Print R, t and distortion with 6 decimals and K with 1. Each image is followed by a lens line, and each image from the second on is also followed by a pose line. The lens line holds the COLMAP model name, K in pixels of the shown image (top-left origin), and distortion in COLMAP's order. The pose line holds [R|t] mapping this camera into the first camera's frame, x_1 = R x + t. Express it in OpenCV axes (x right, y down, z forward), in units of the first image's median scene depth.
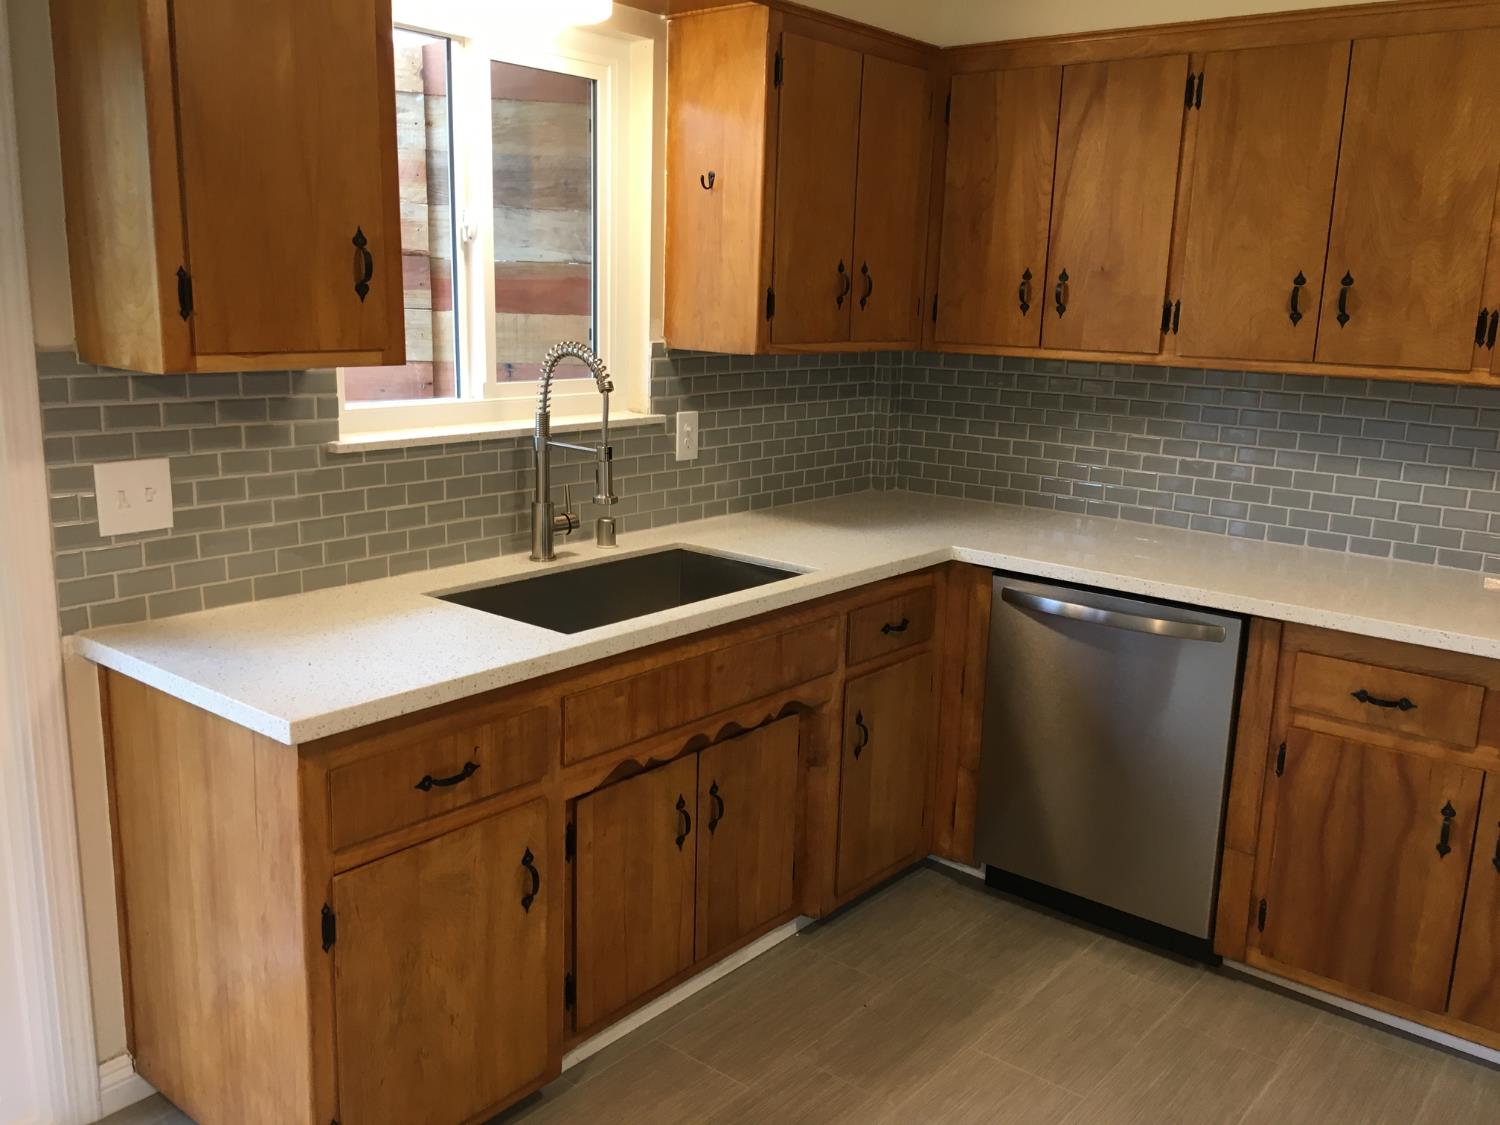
lens RADIAL K [[1285.4, 0, 746.2], [0, 1285.4, 564.2], [0, 0, 1]] dist [0.040757, -0.033420]
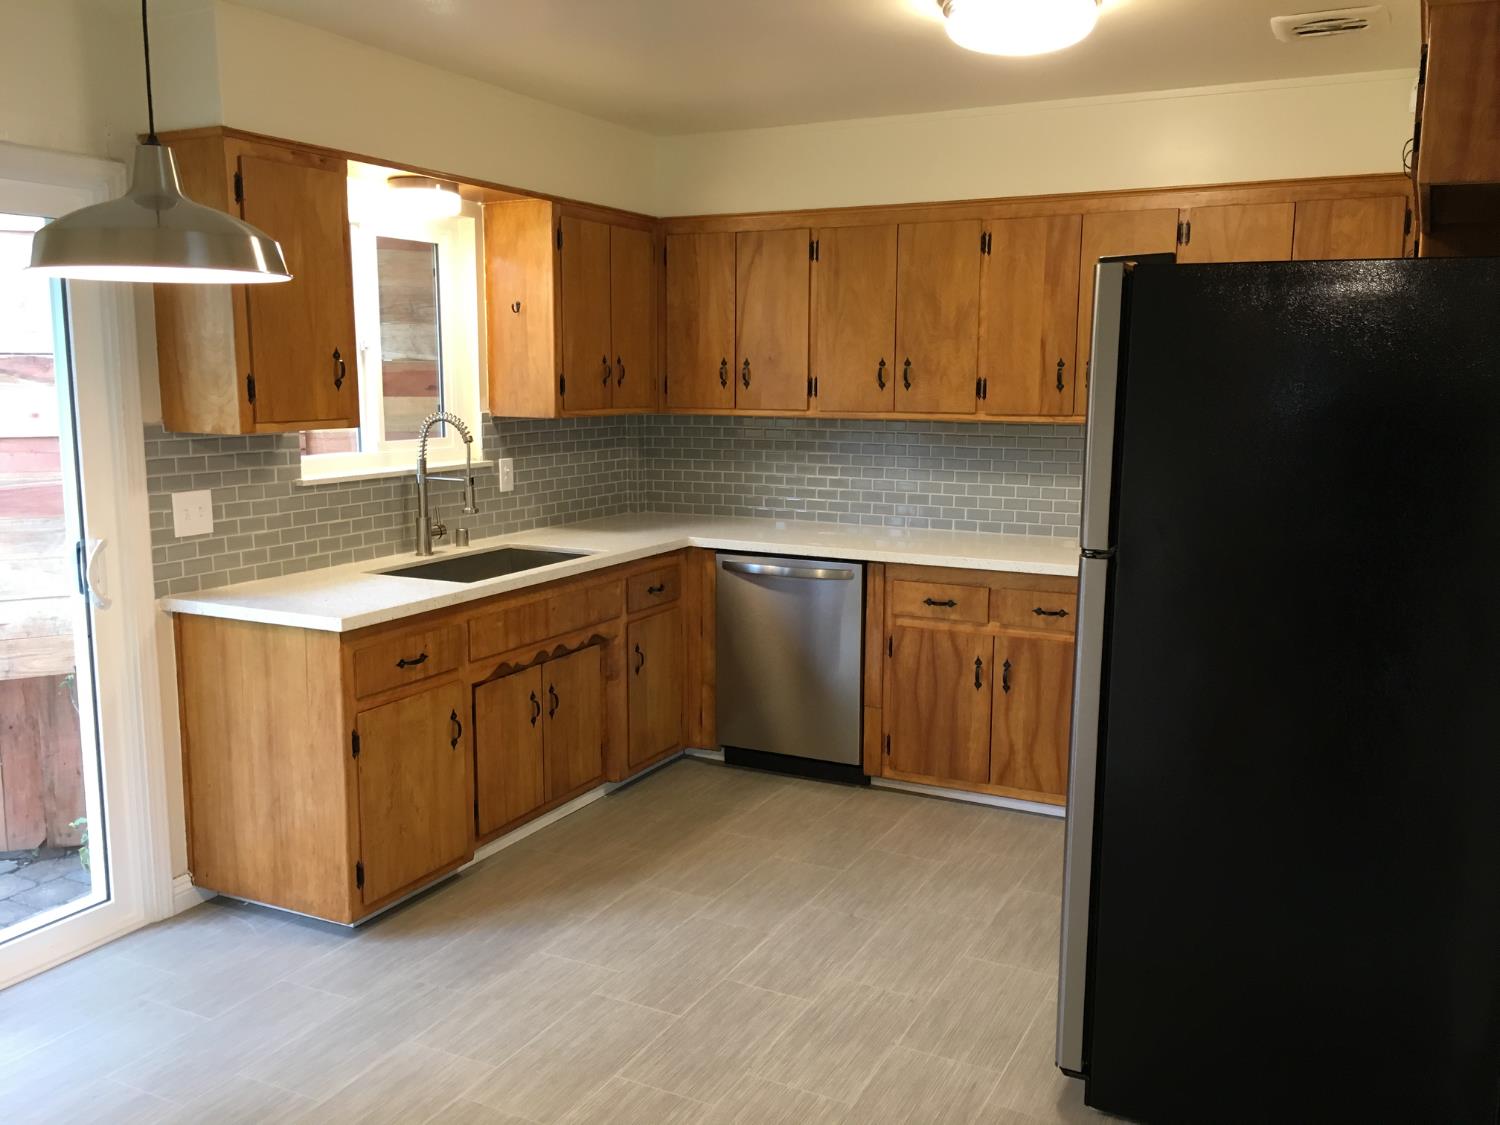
lens RADIAL K [[1285.4, 0, 755.9], [0, 1285.4, 566.1], [0, 0, 1]] dist [0.040757, -0.033420]
pose [[0.974394, -0.058365, 0.217141, -0.110476], [0.070600, 0.996300, -0.049014, 0.114370], [-0.213476, 0.063089, 0.974909, -0.583223]]
